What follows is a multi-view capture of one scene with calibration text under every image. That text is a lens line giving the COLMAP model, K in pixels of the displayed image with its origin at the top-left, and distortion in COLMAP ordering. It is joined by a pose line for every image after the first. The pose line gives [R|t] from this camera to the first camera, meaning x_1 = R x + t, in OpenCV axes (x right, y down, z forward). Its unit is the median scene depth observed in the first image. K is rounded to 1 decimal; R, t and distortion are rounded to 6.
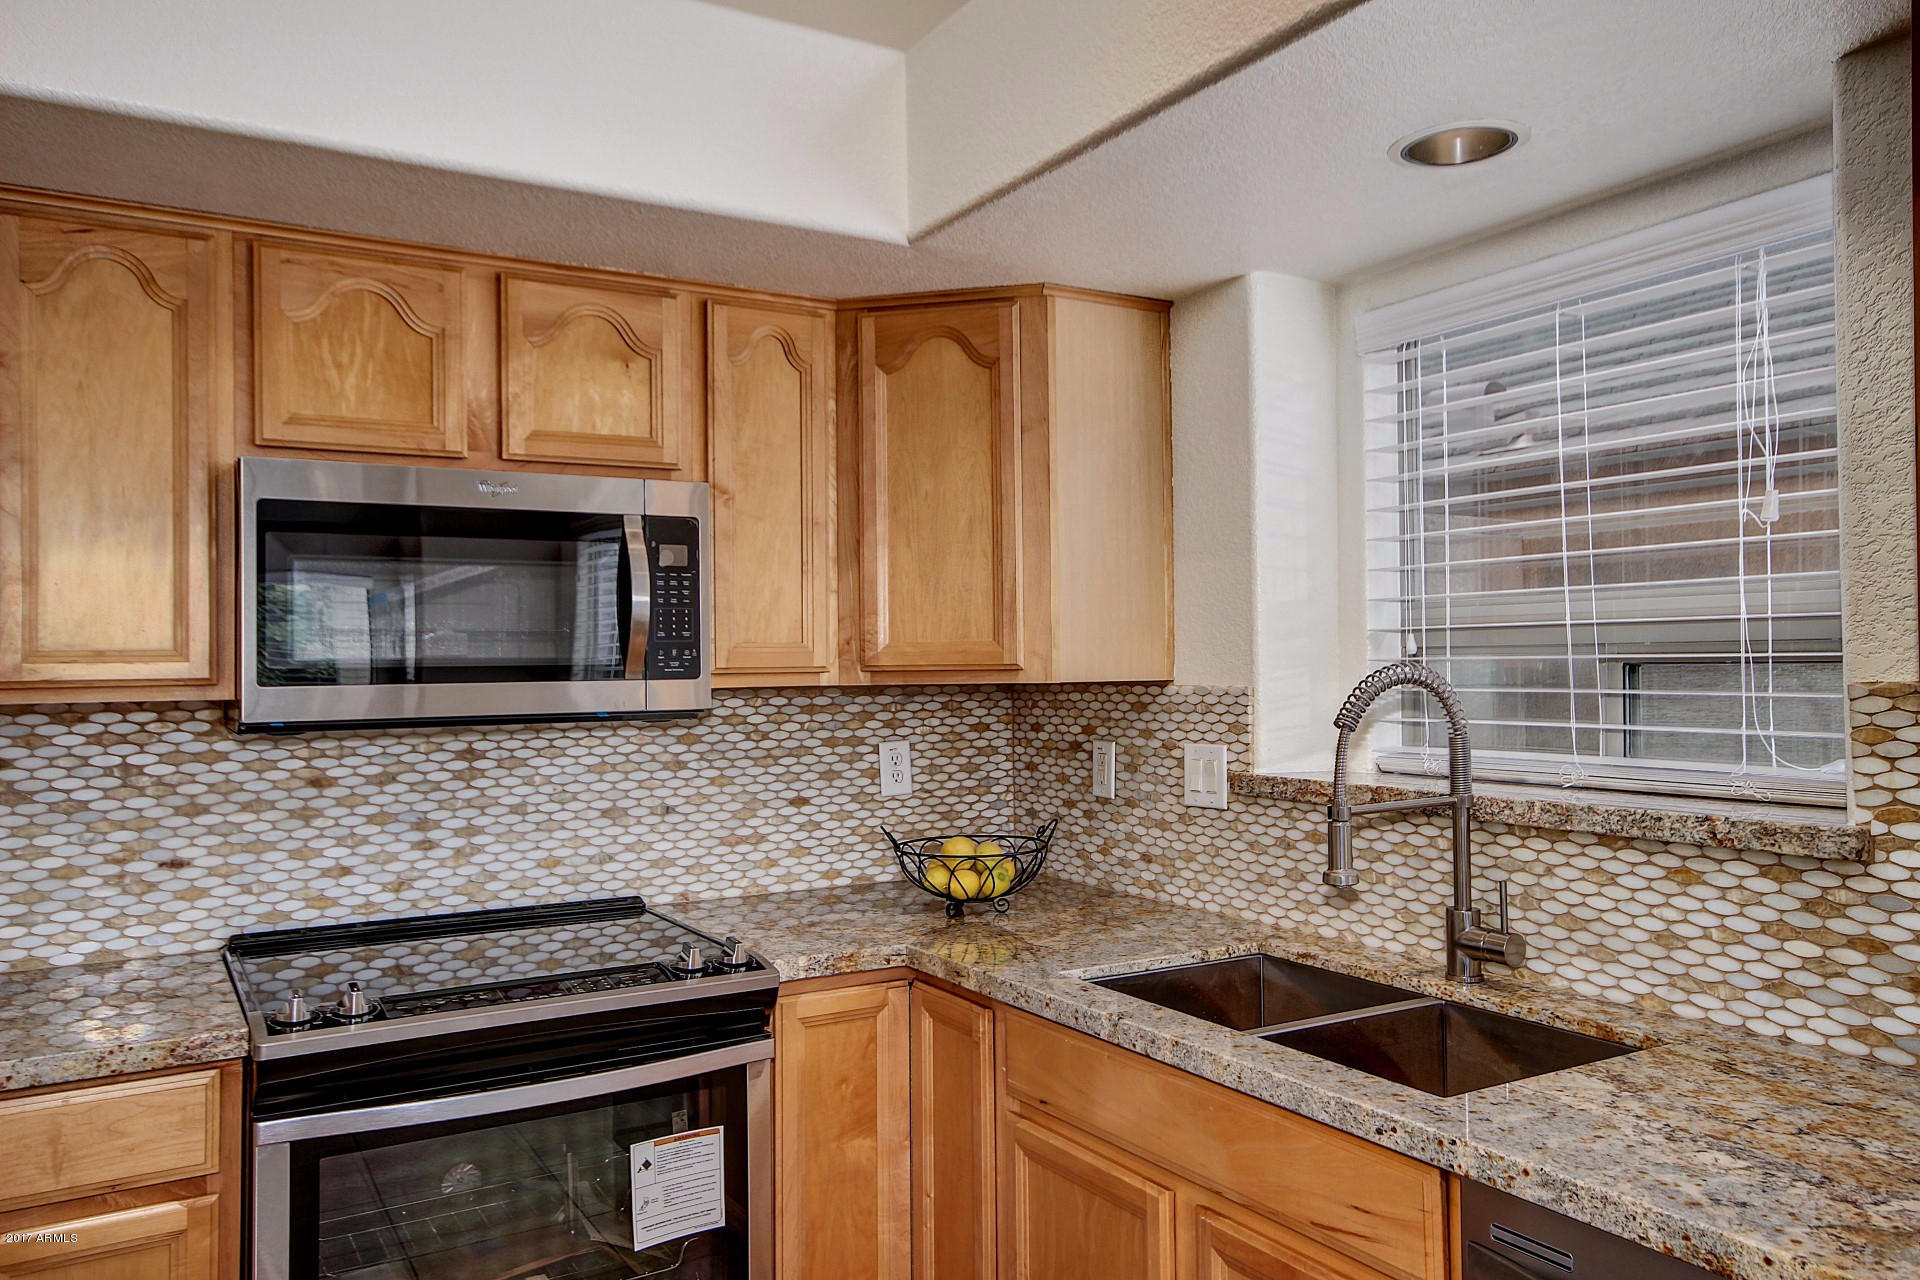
lens RADIAL K [[1404.6, 0, 961.0], [0, 1404.6, 642.7], [0, 0, 1]] dist [0.000030, 0.000003]
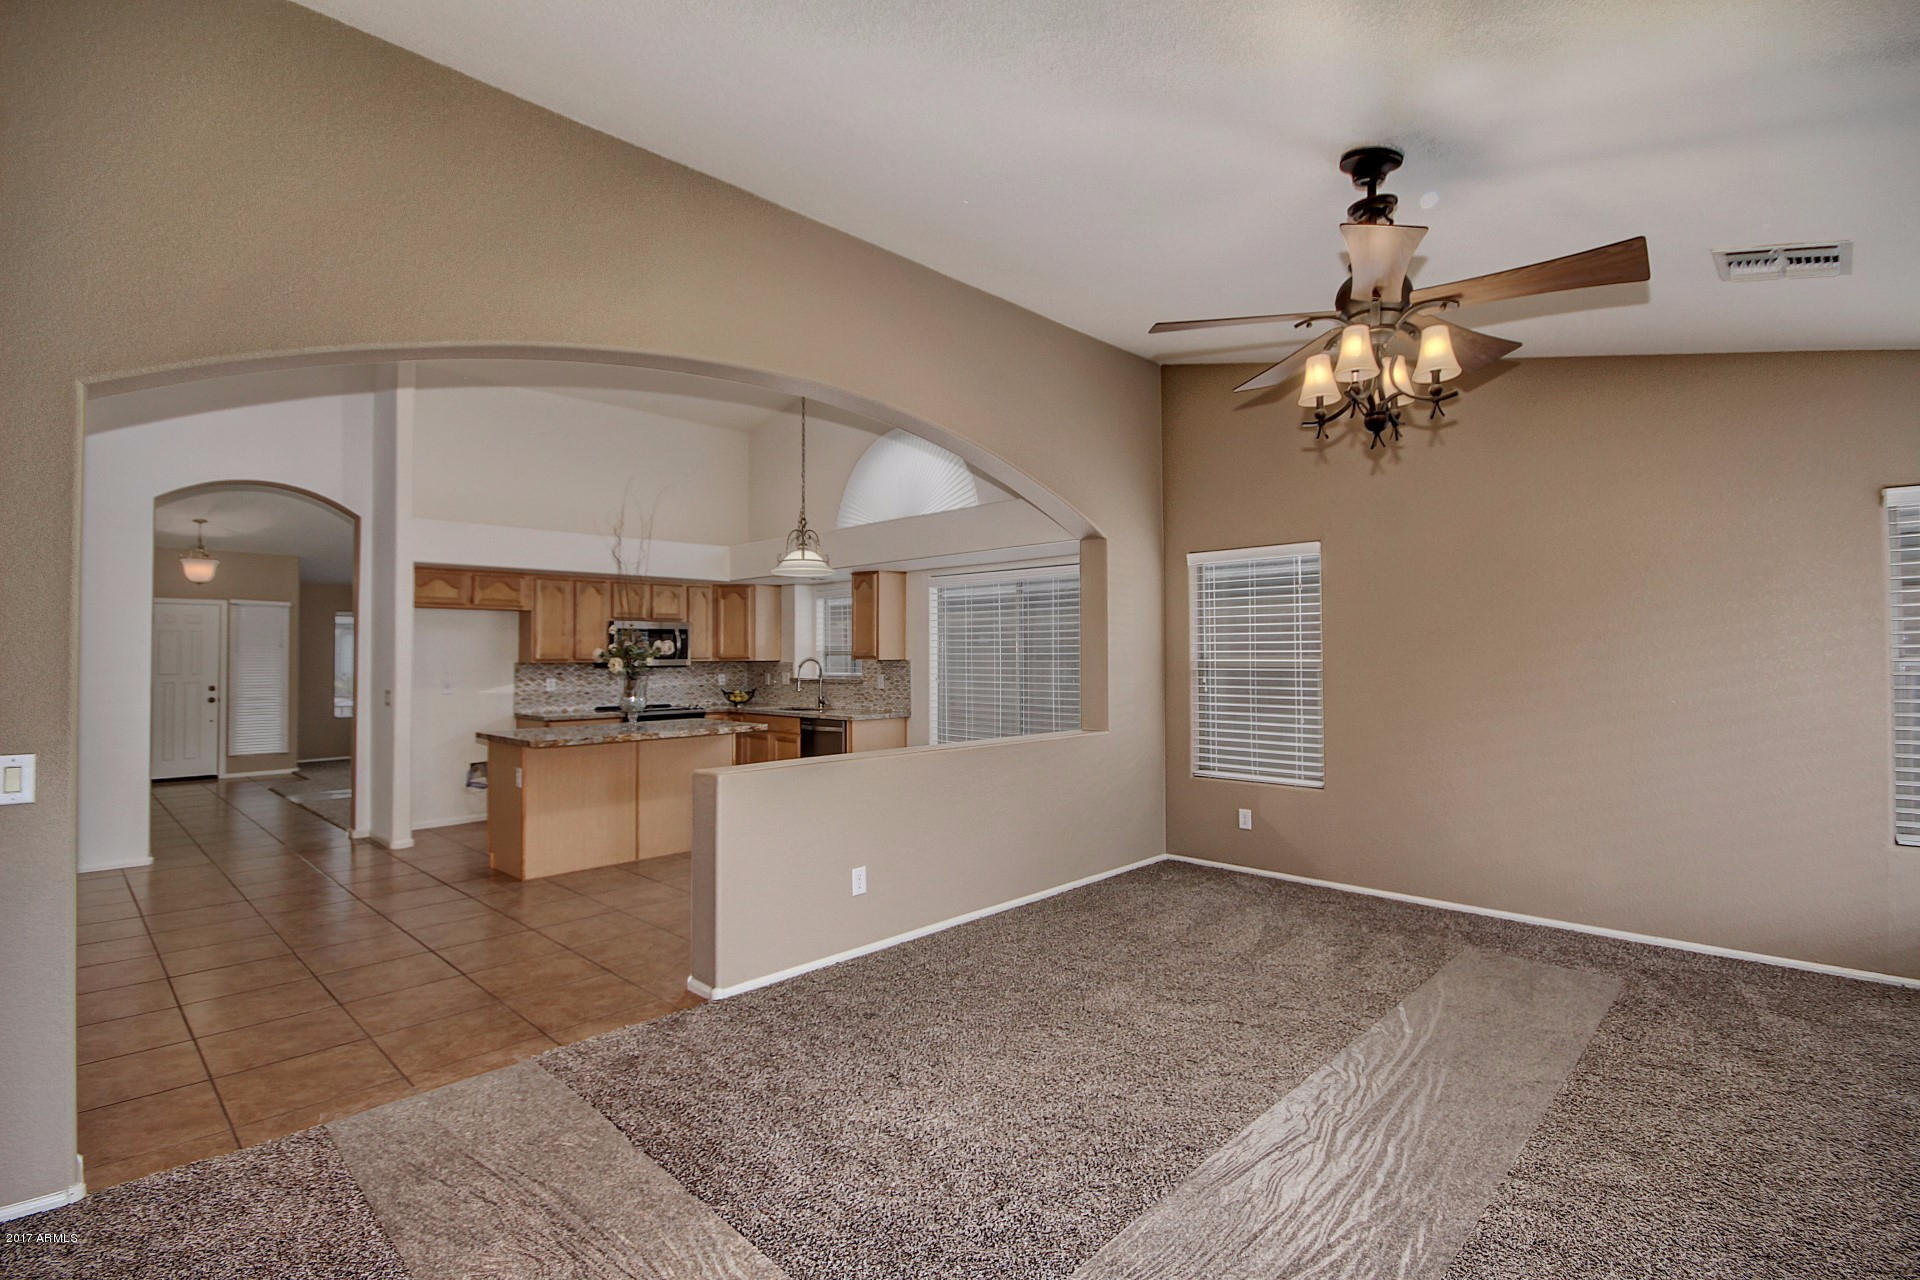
lens RADIAL K [[905.1, 0, 953.3], [0, 905.1, 643.5], [0, 0, 1]] dist [0.002587, 0.000094]
pose [[0.966491, 0.011918, 0.256424, -0.087421], [-0.011729, 0.999929, -0.002265, -0.035446], [-0.256433, -0.000819, 0.966562, -2.394207]]
